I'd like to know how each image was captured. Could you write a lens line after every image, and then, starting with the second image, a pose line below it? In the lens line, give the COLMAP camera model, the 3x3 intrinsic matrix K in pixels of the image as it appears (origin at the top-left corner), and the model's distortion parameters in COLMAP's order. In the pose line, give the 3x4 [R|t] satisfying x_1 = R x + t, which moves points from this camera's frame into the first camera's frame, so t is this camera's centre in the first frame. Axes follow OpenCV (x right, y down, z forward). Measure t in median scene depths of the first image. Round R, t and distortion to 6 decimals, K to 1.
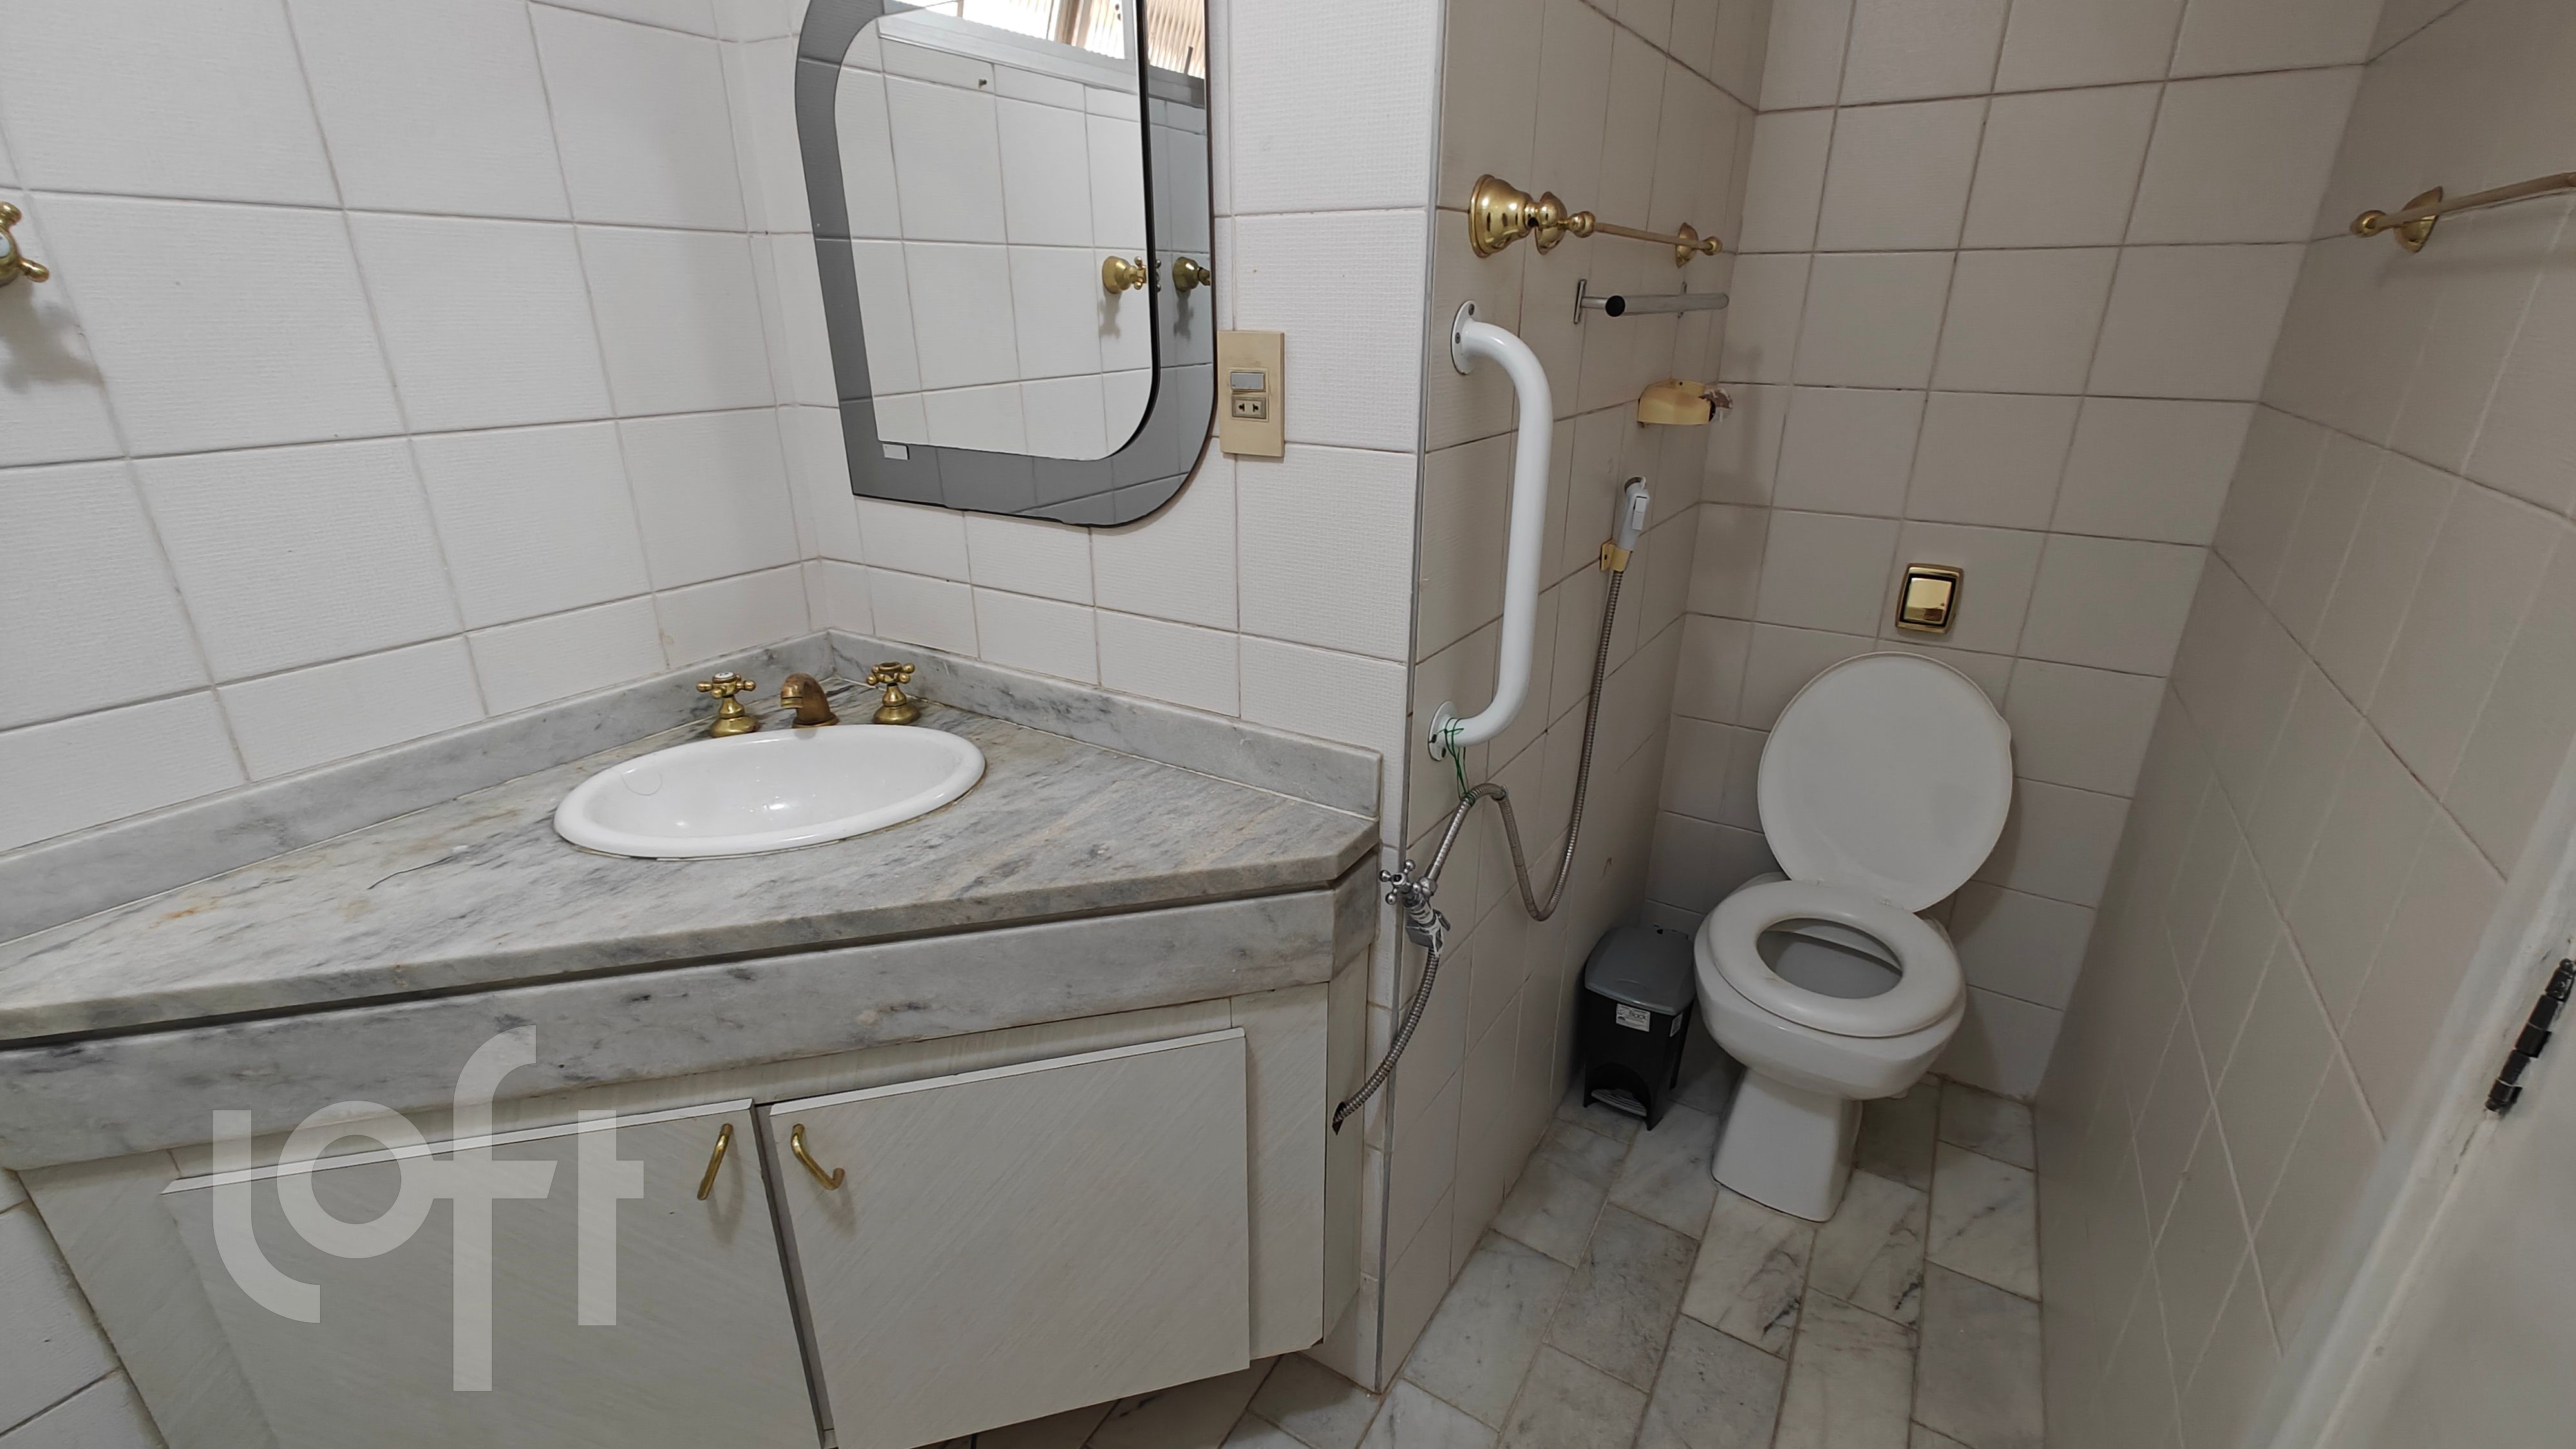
lens RADIAL K [[1063.0, 0, 1288.0], [0, 1063.0, 713.6], [0, 0, 1]] dist [-0.000260, 0.000018]
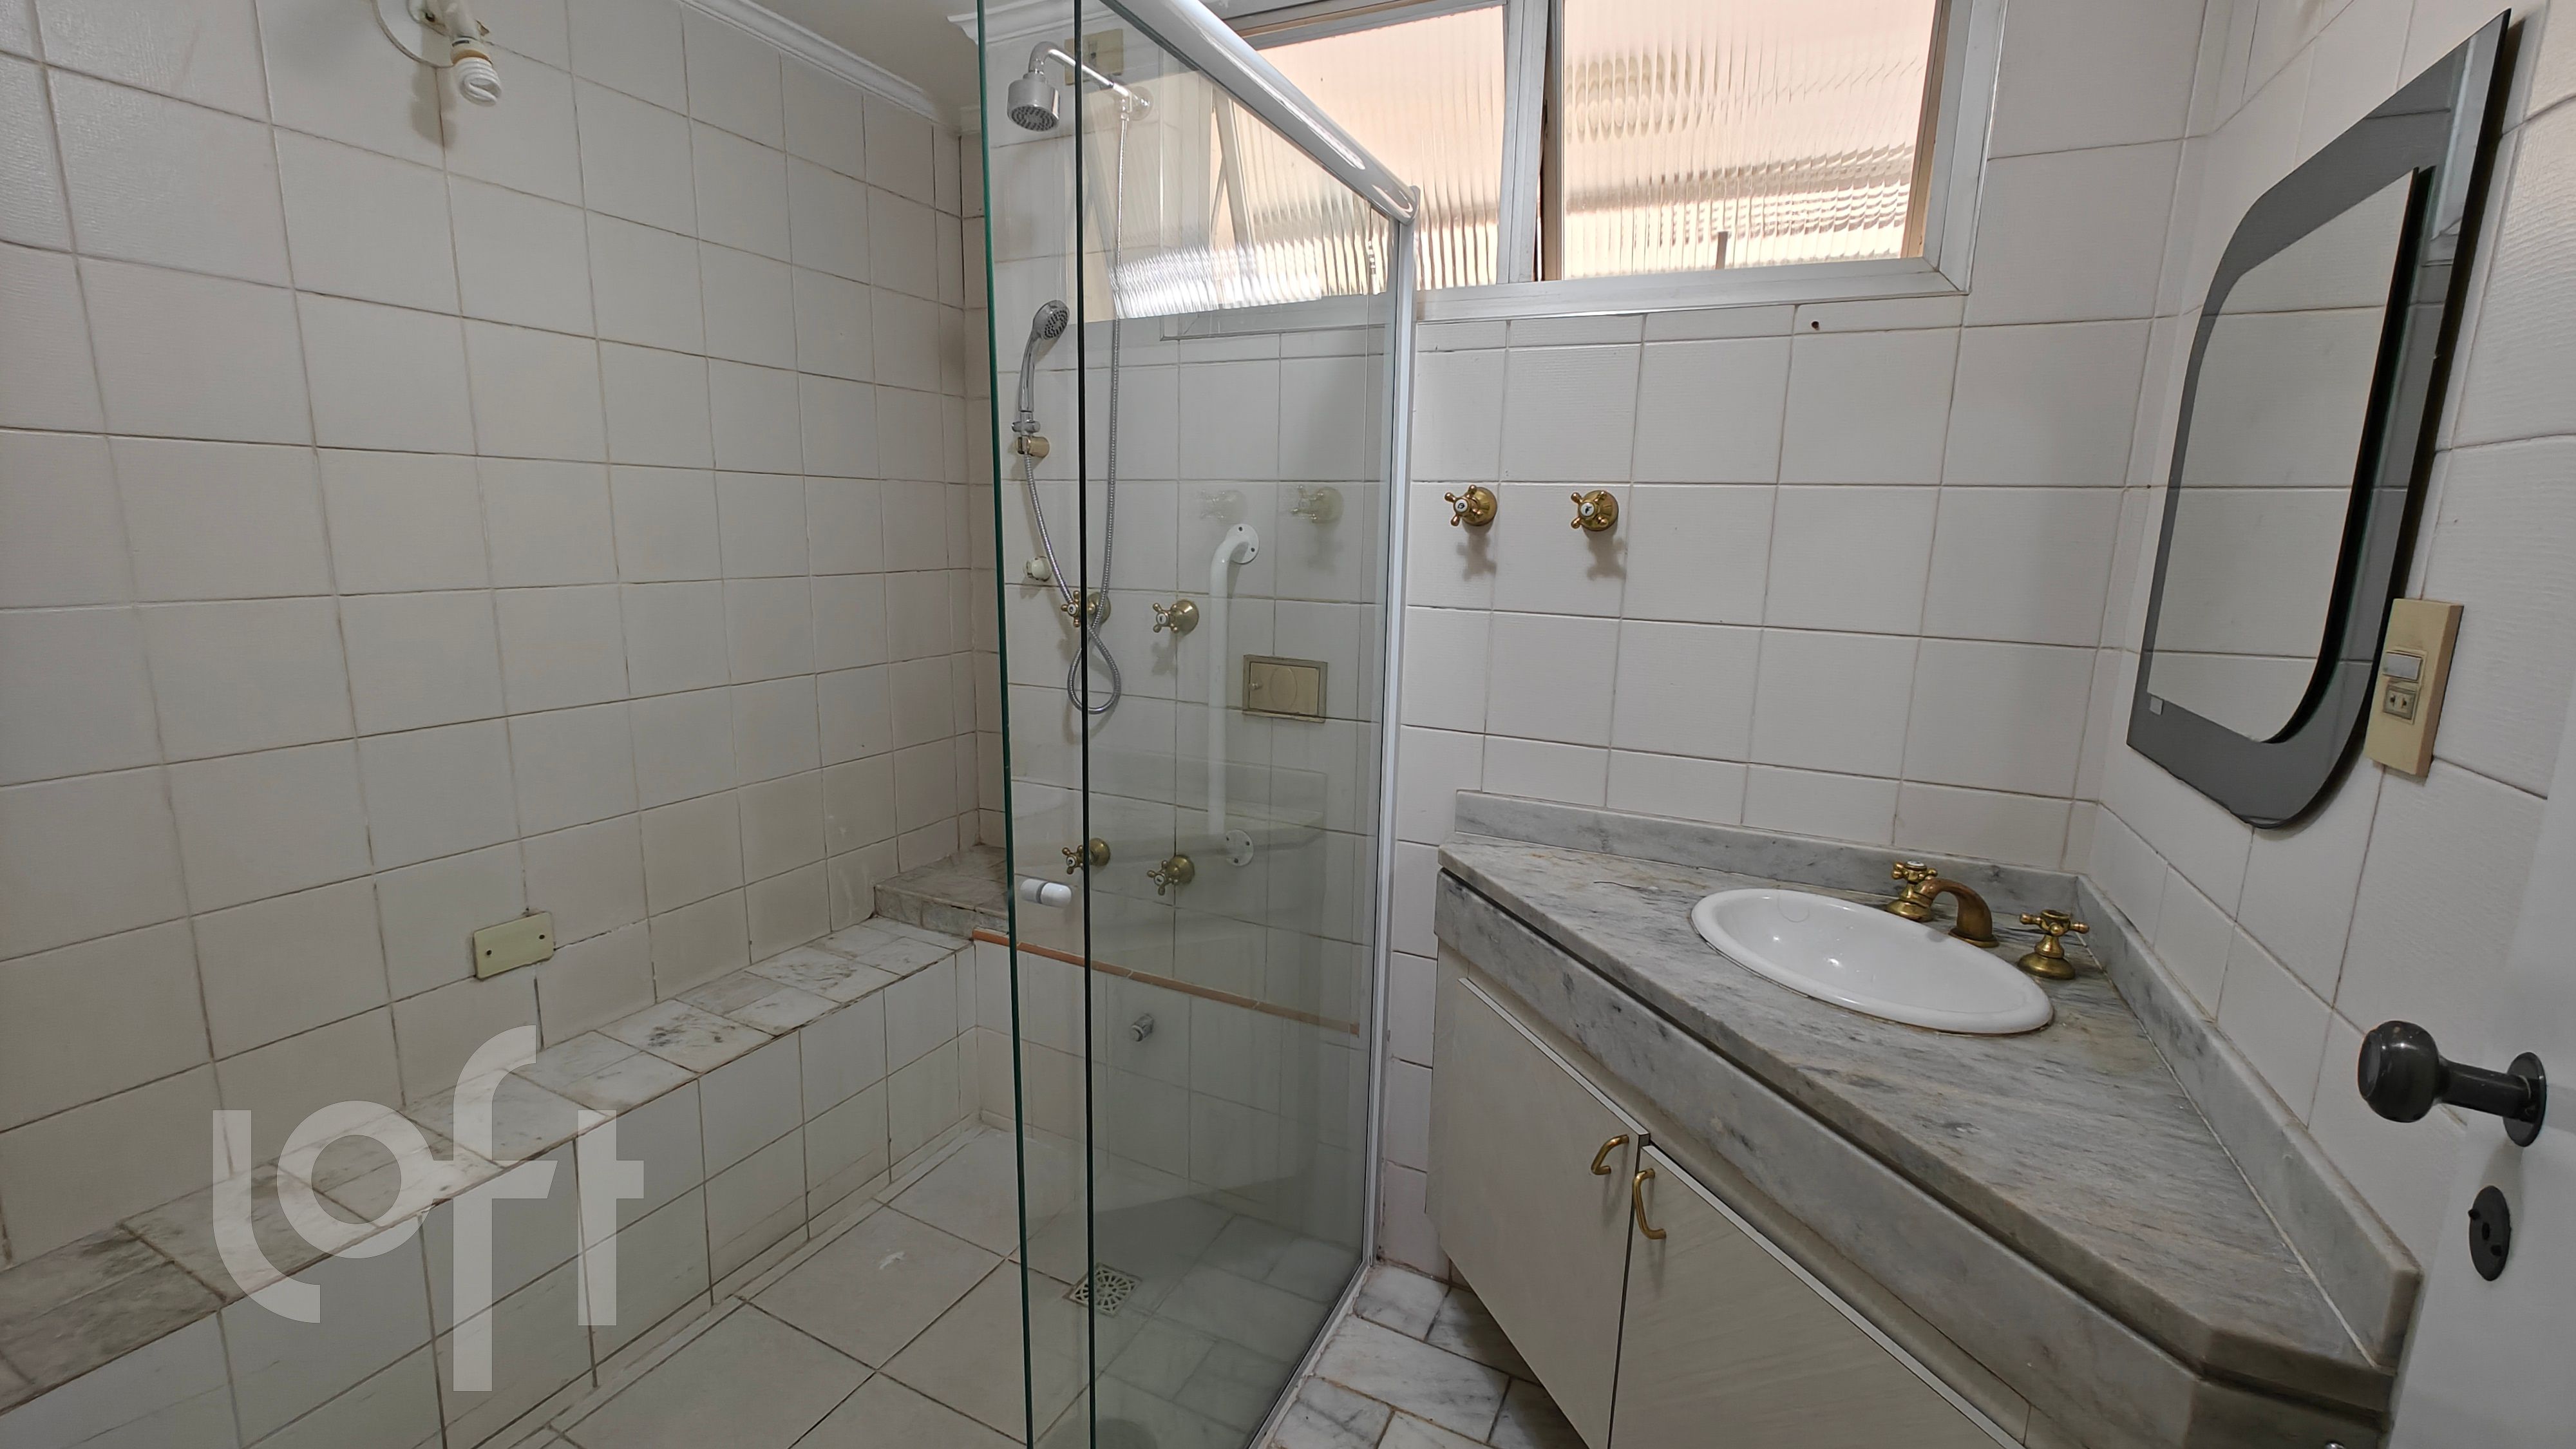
lens RADIAL K [[1063.0, 0, 1288.0], [0, 1063.0, 713.6], [0, 0, 1]] dist [-0.000260, 0.000018]
pose [[0.106656, 0.176458, -0.978513, 0.442455], [-0.378961, 0.917058, 0.124069, -0.067194], [0.919246, 0.357585, 0.164681, 0.156899]]
